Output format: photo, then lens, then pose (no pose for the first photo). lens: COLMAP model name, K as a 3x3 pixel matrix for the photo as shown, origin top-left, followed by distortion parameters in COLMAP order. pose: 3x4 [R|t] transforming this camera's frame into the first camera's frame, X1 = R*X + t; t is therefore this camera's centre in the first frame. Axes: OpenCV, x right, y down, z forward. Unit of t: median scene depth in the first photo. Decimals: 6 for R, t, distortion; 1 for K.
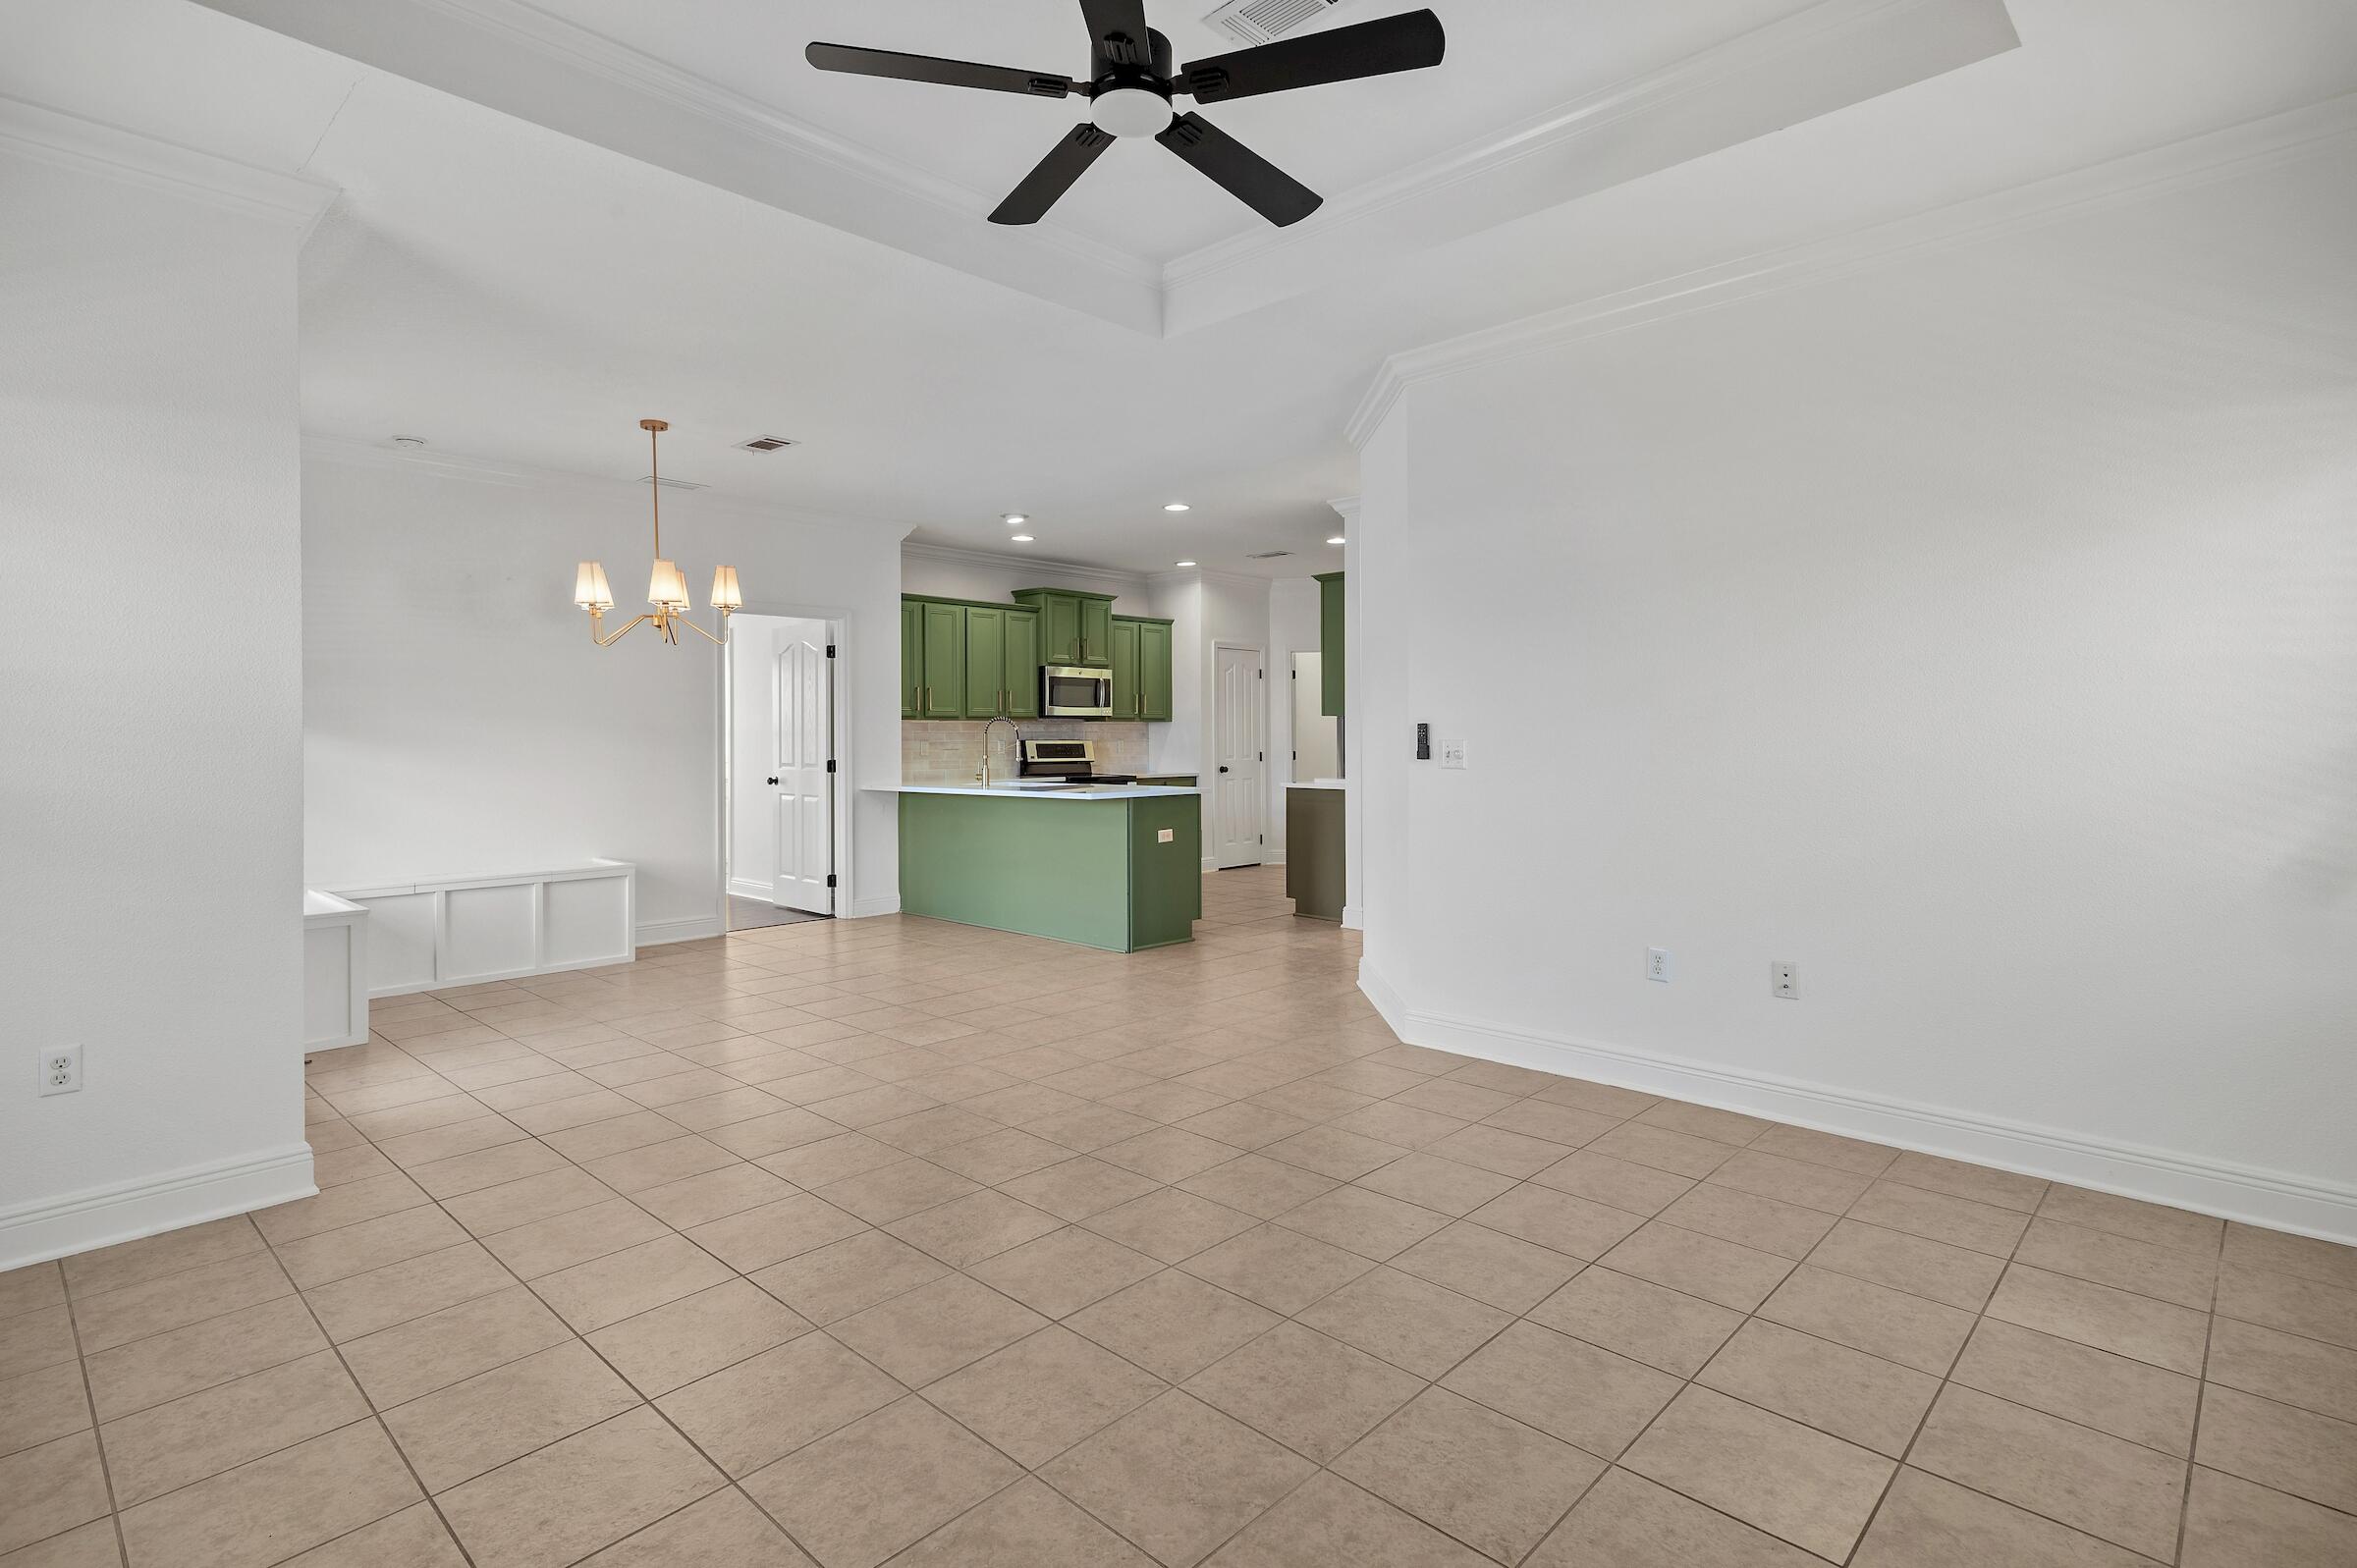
lens RADIAL K [[1163.8, 0, 1178.1], [0, 1163.8, 740.0], [0, 0, 1]] dist [-0.001272, -0.000084]
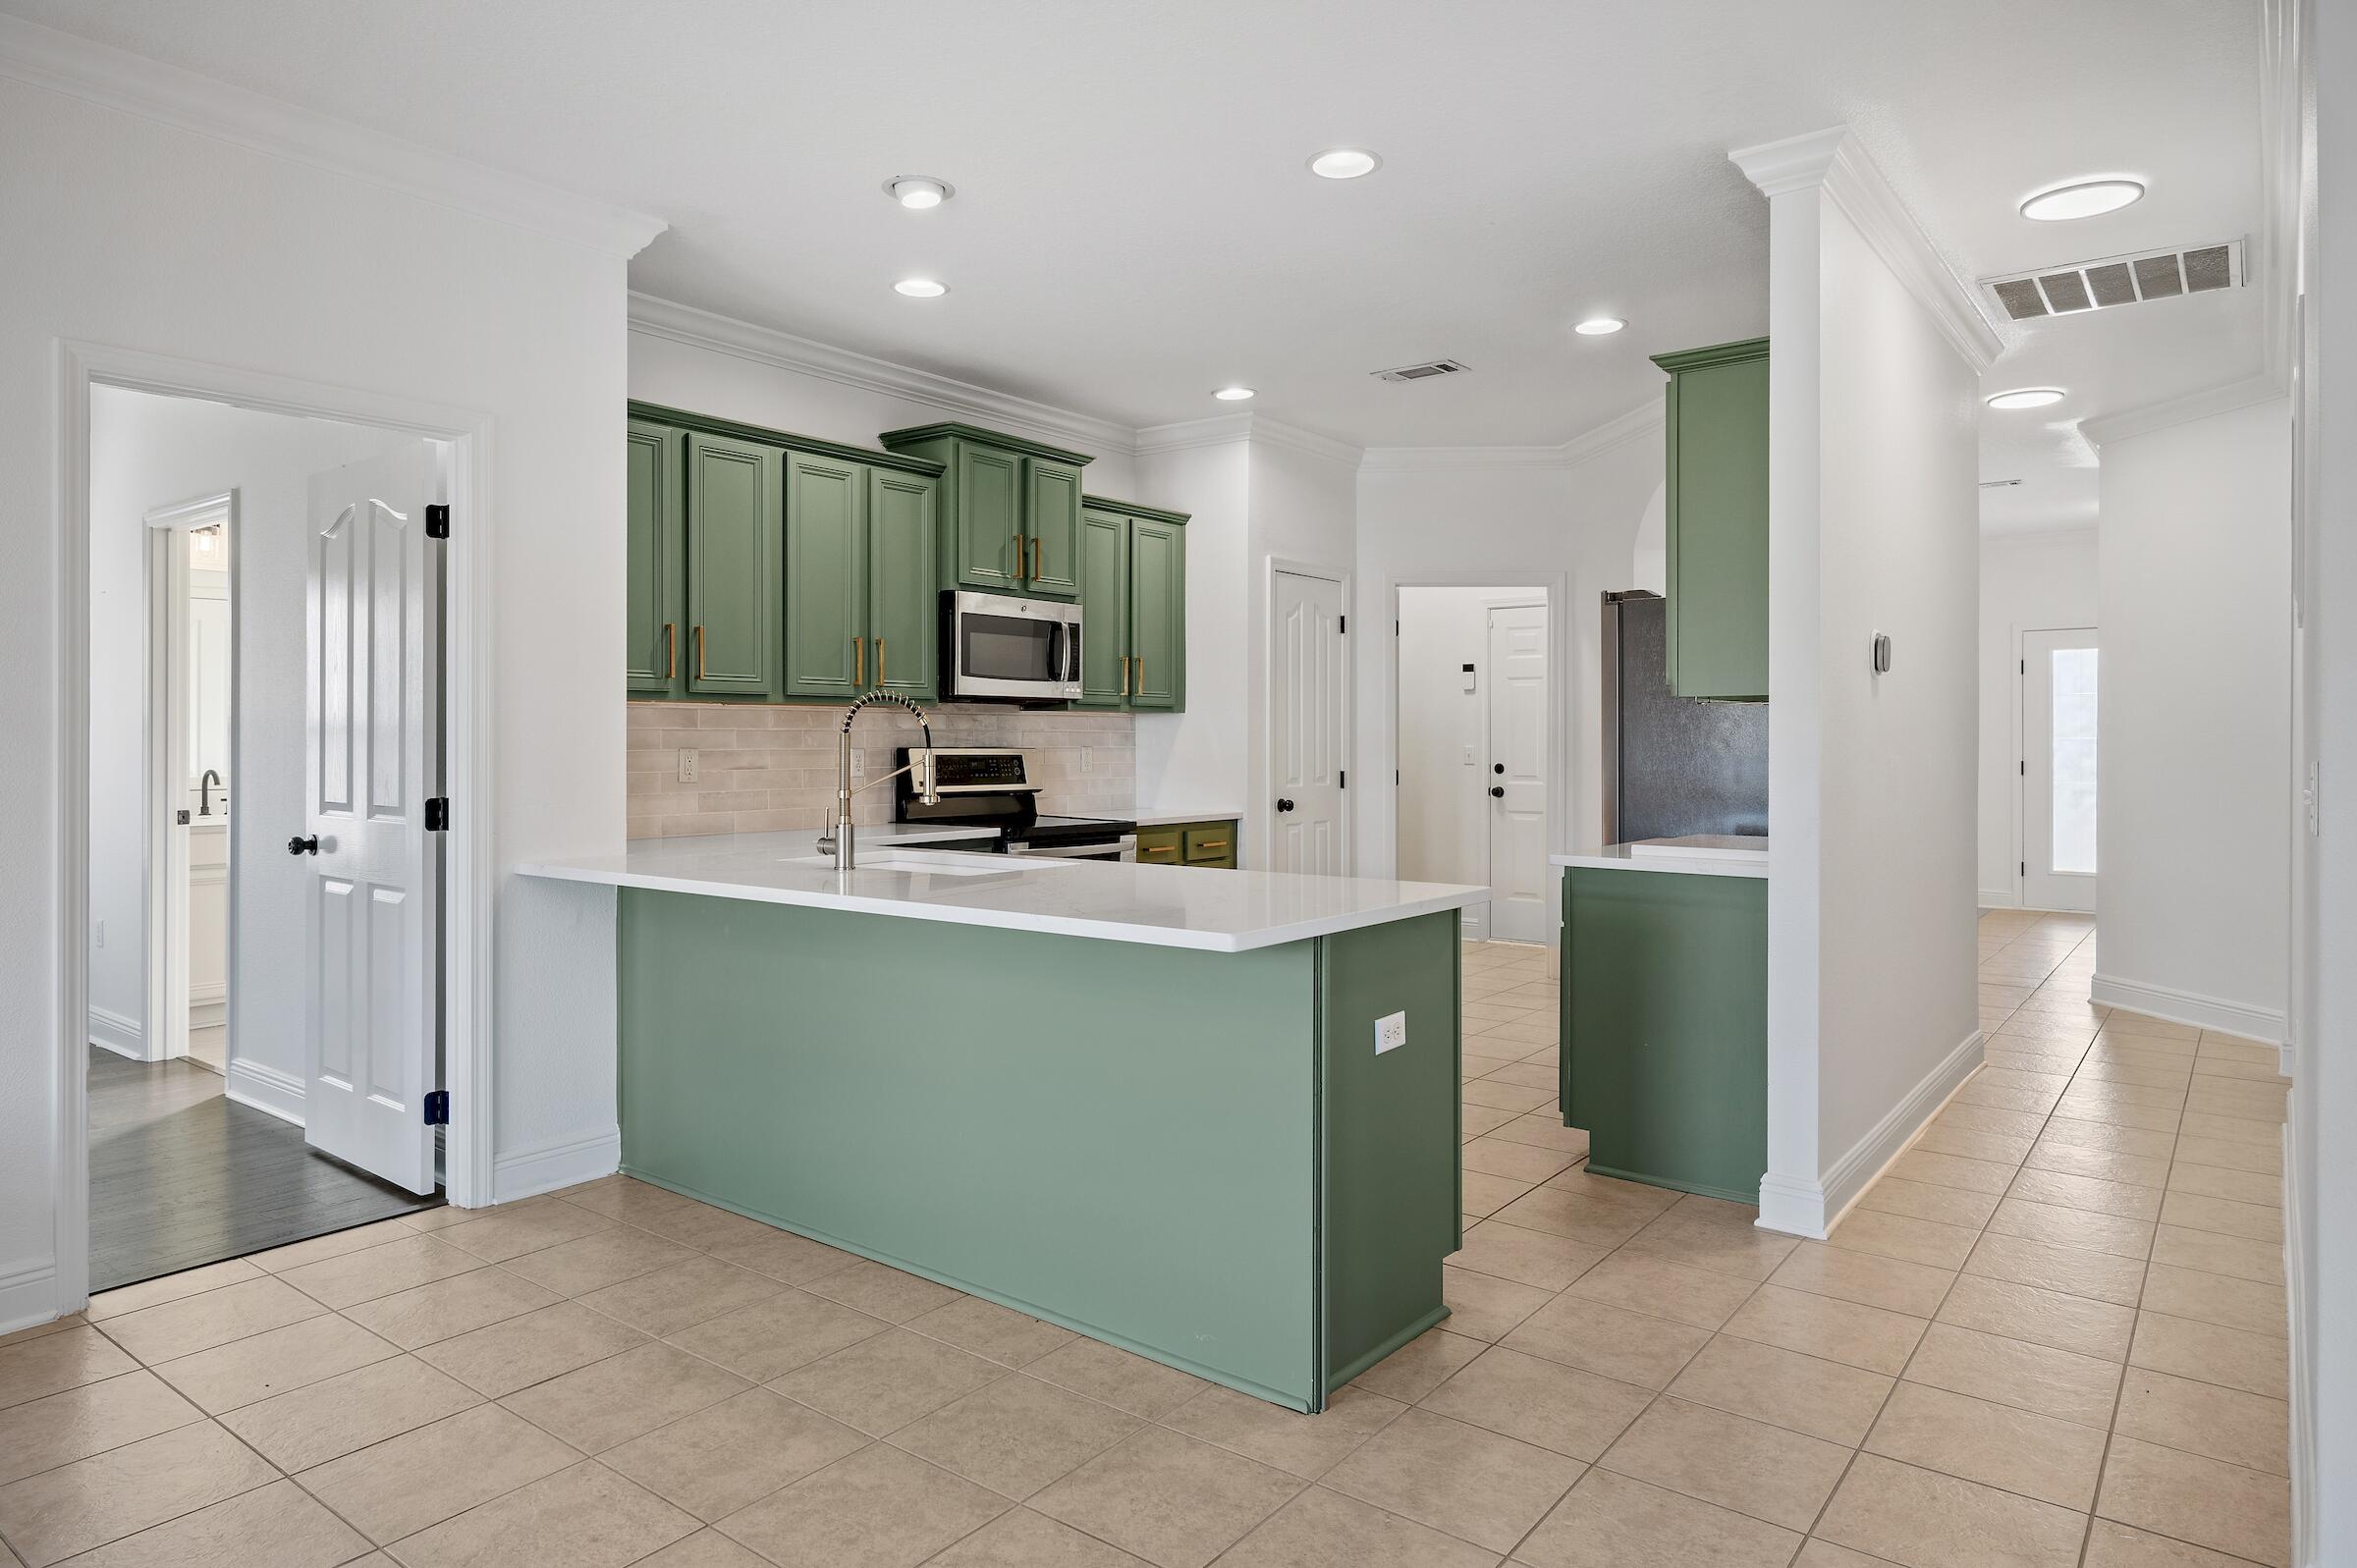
lens RADIAL K [[1431.1, 0, 1181.4], [0, 1431.1, 748.5], [0, 0, 1]] dist [-0.000527, -0.002763]
pose [[0.994318, 0.005189, 0.106327, -0.083271], [-0.005616, 0.999977, 0.003719, -0.002380], [-0.106306, -0.004295, 0.994324, 0.410457]]
